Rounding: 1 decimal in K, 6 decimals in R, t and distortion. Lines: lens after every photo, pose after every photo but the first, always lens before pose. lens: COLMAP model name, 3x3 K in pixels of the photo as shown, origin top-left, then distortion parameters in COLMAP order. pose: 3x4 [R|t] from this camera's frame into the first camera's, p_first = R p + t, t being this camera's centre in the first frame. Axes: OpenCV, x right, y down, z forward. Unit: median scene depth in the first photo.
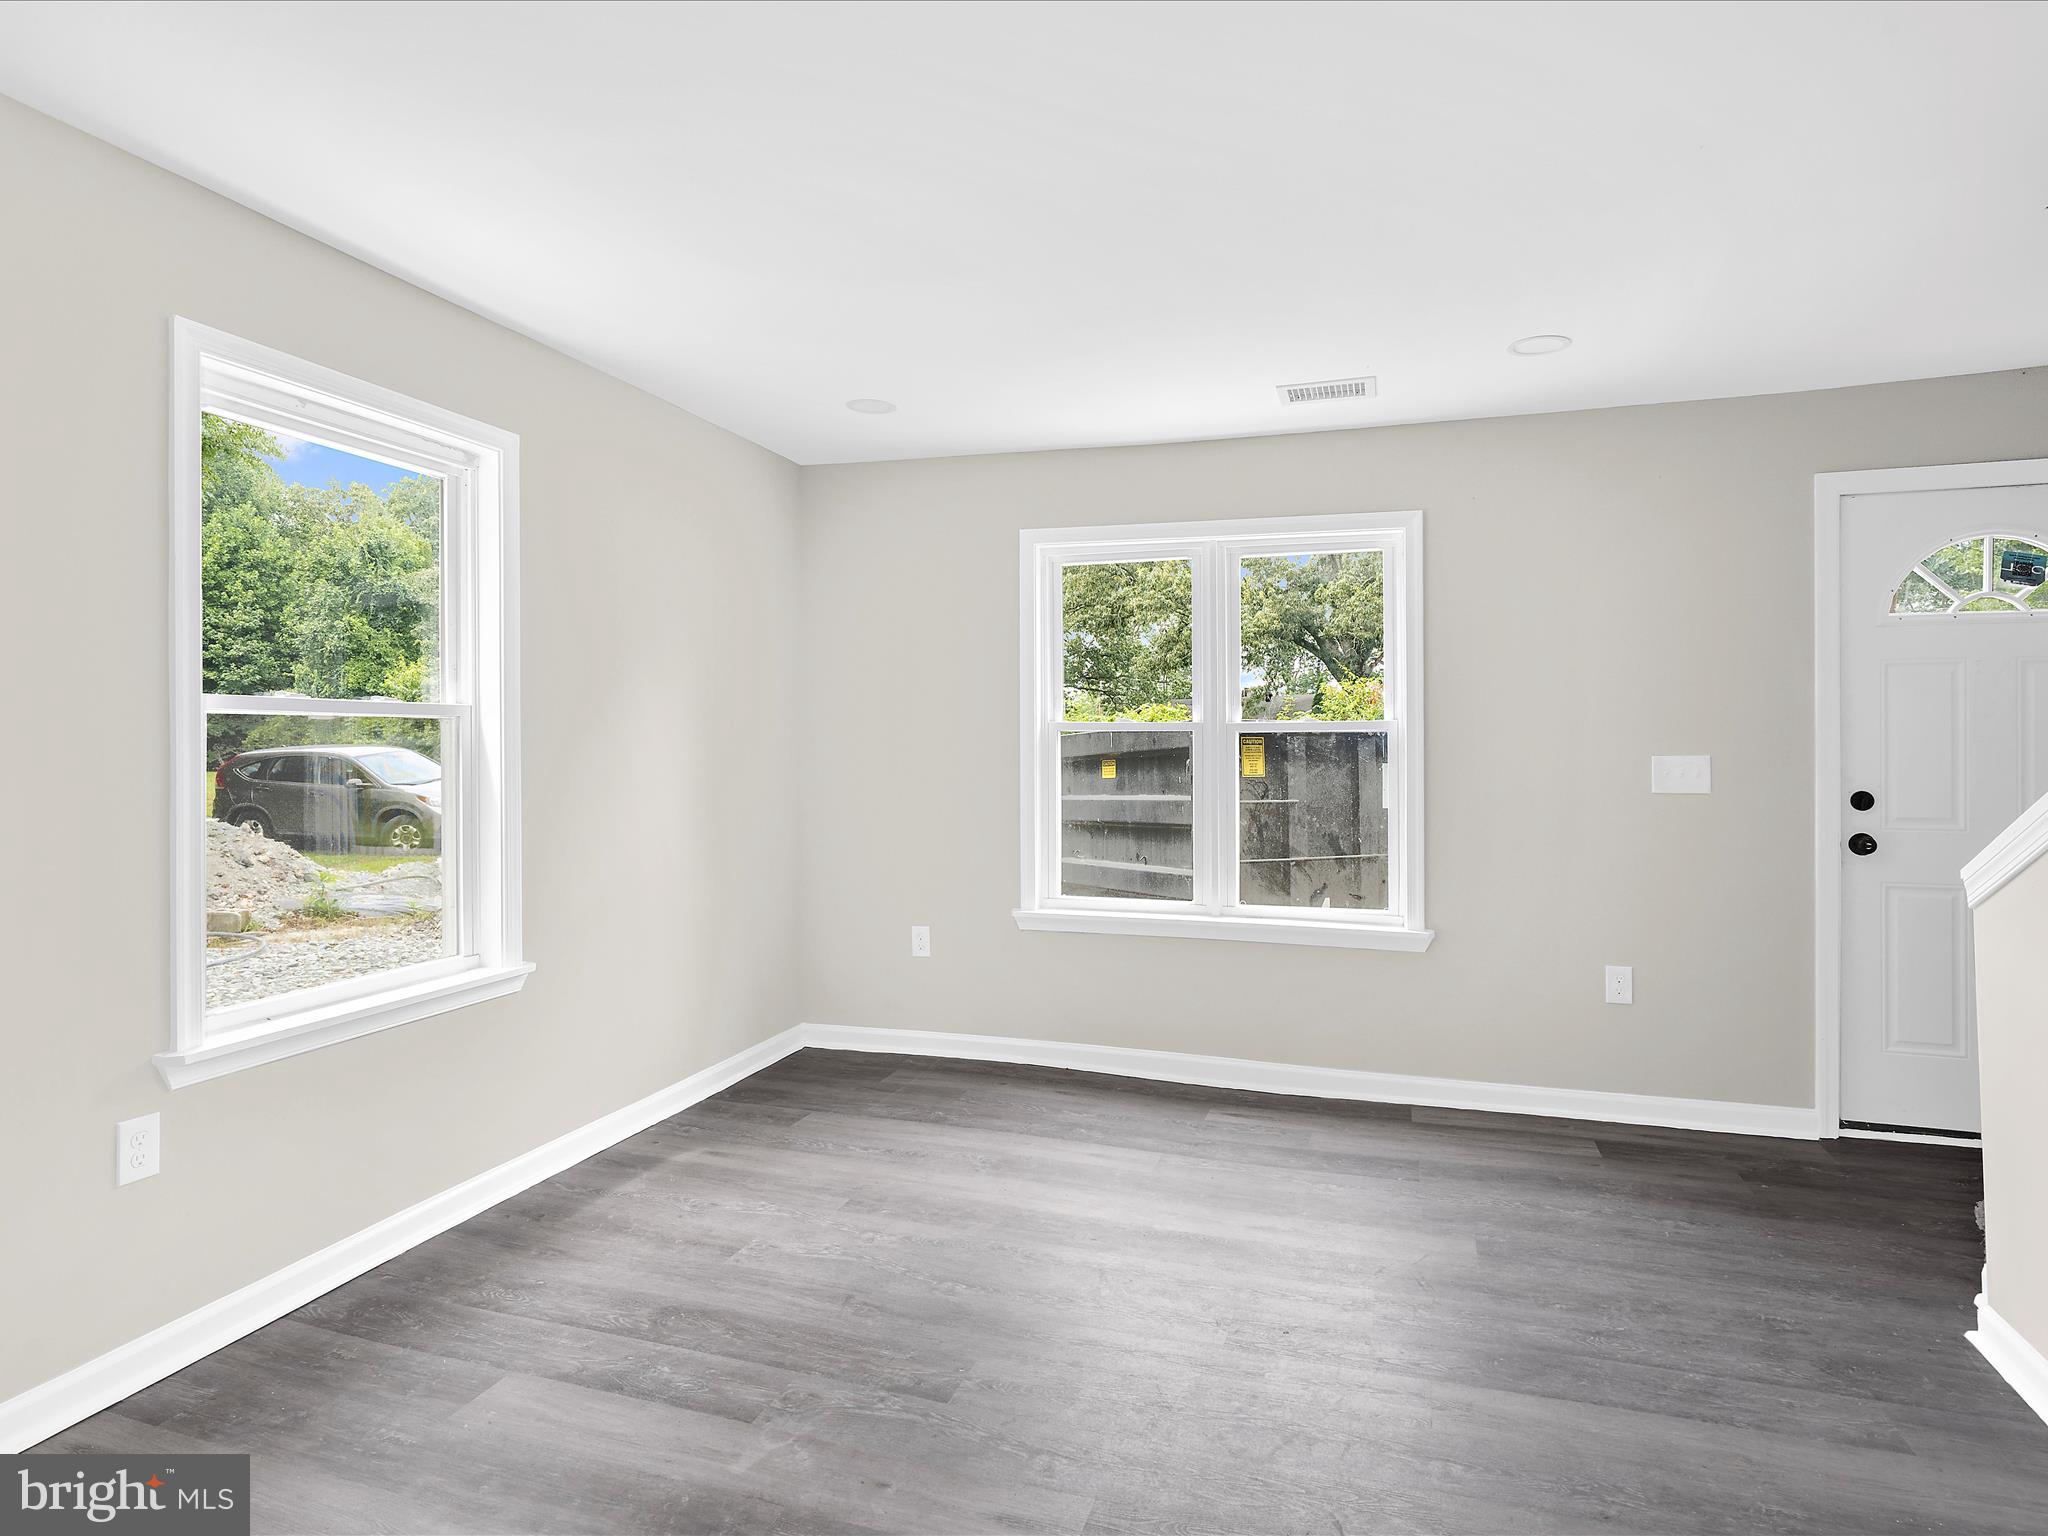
lens RADIAL K [[1119.5, 0, 1013.0], [0, 1119.5, 737.4], [0, 0, 1]] dist [-0.007218, 0.005663]
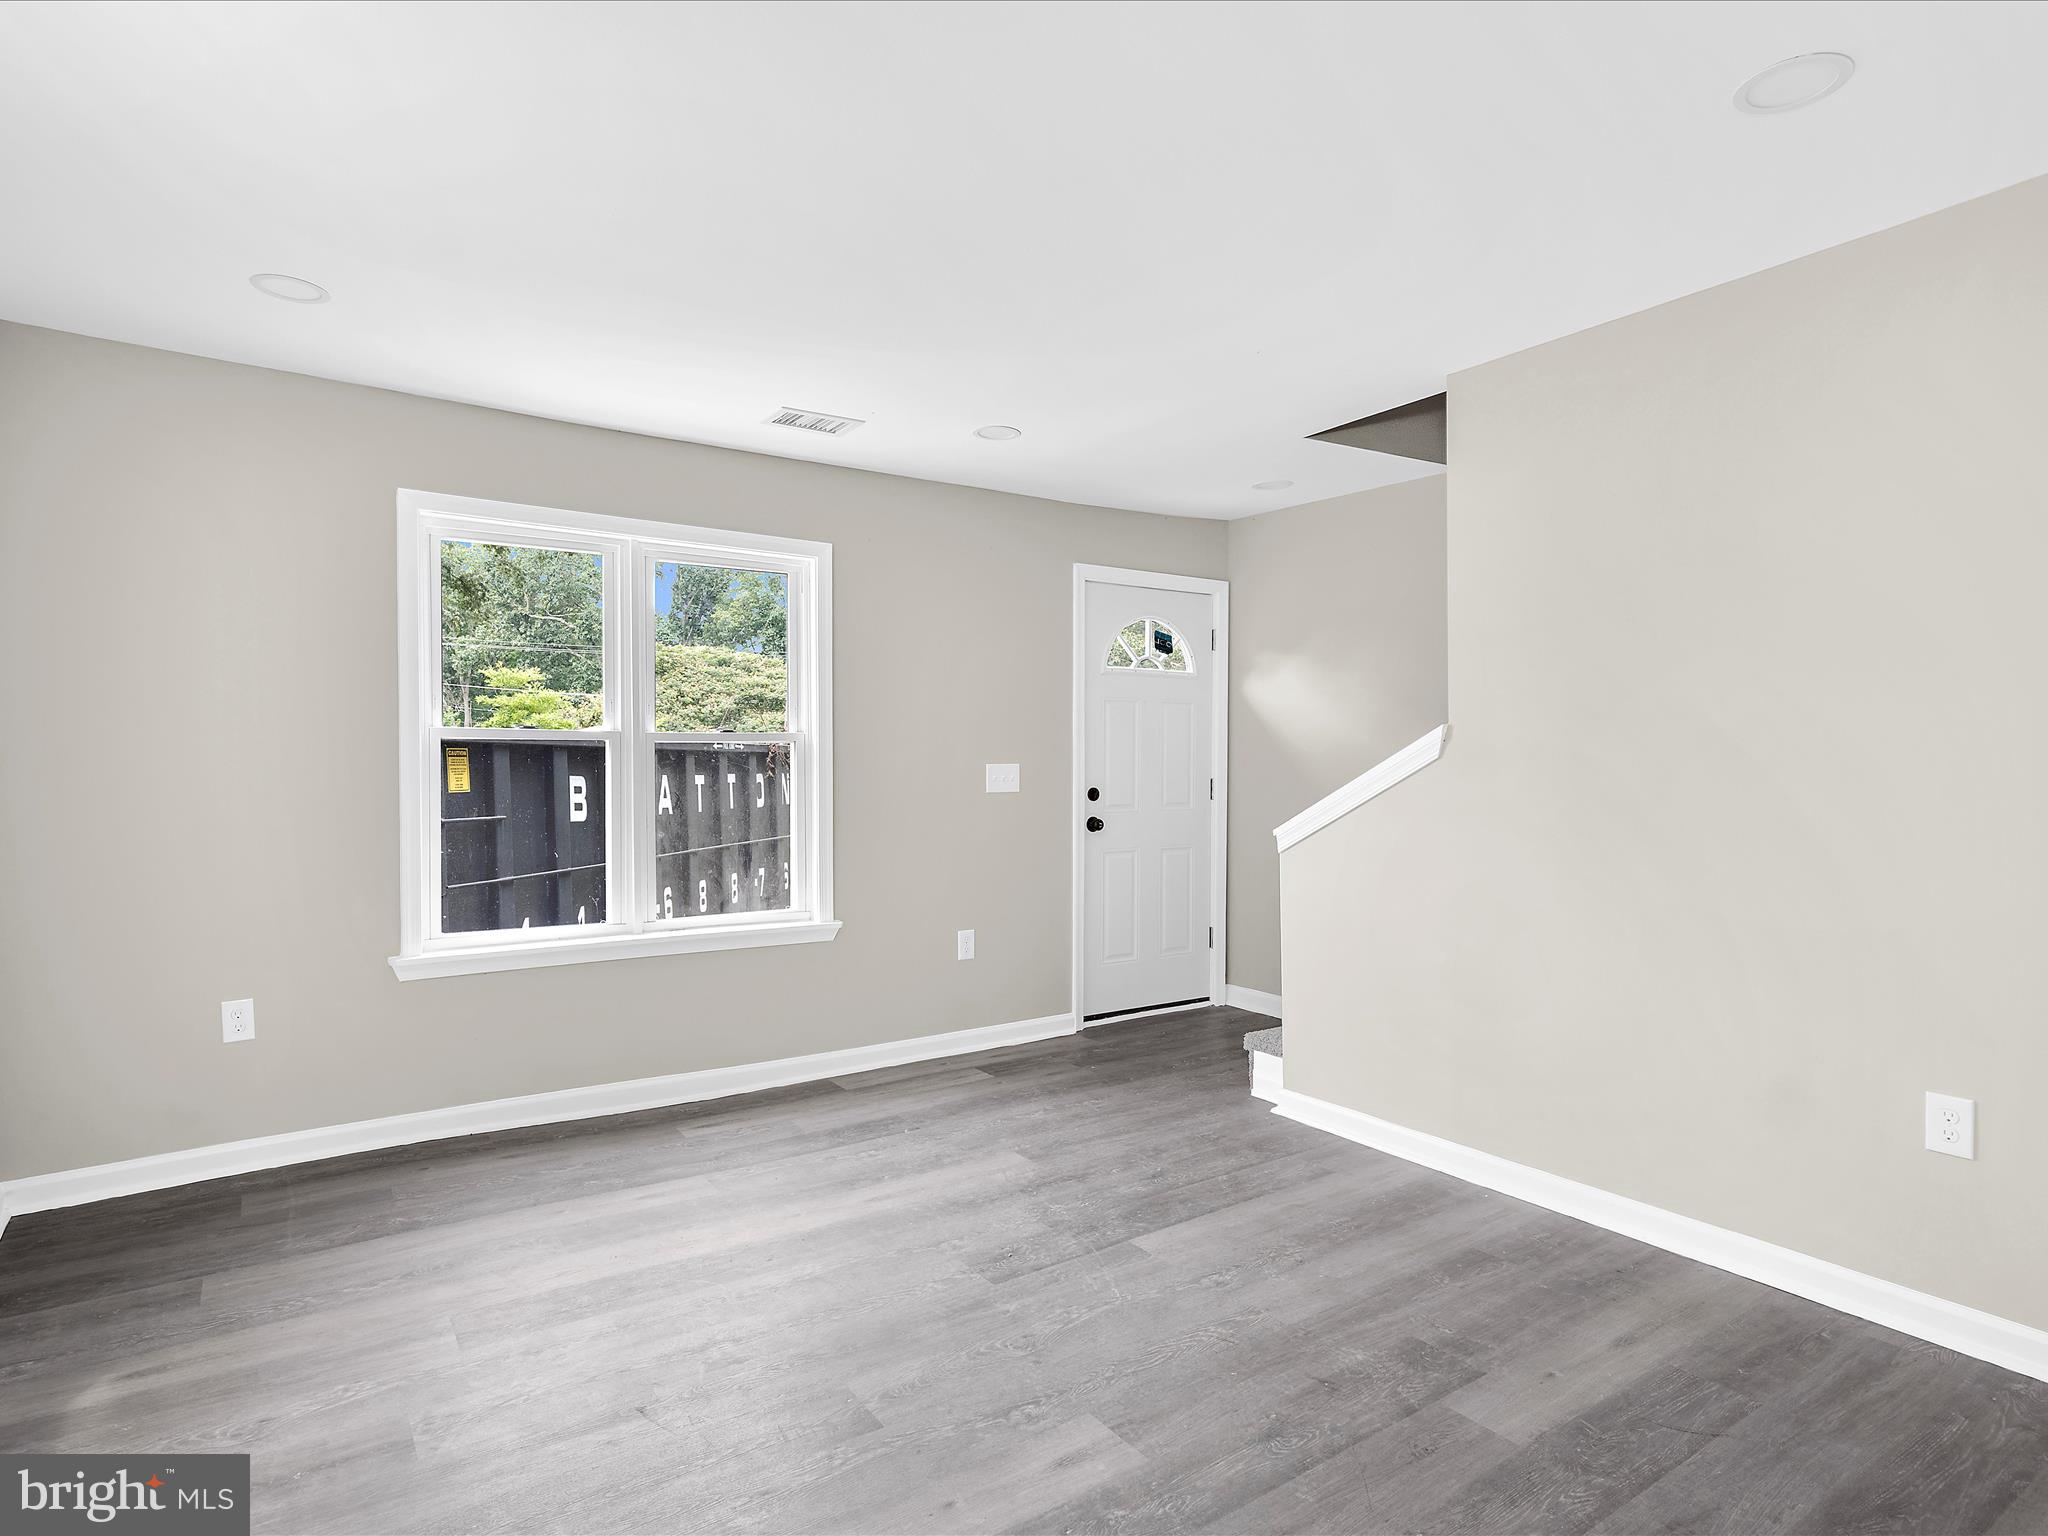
lens RADIAL K [[1119.5, 0, 1006.0], [0, 1119.5, 773.8], [0, 0, 1]] dist [-0.007218, 0.005663]
pose [[0.616426, -0.009895, 0.787351, -0.440554], [-0.004576, 0.999859, 0.016148, 0.007122], [-0.787400, -0.013557, 0.616294, 0.190238]]
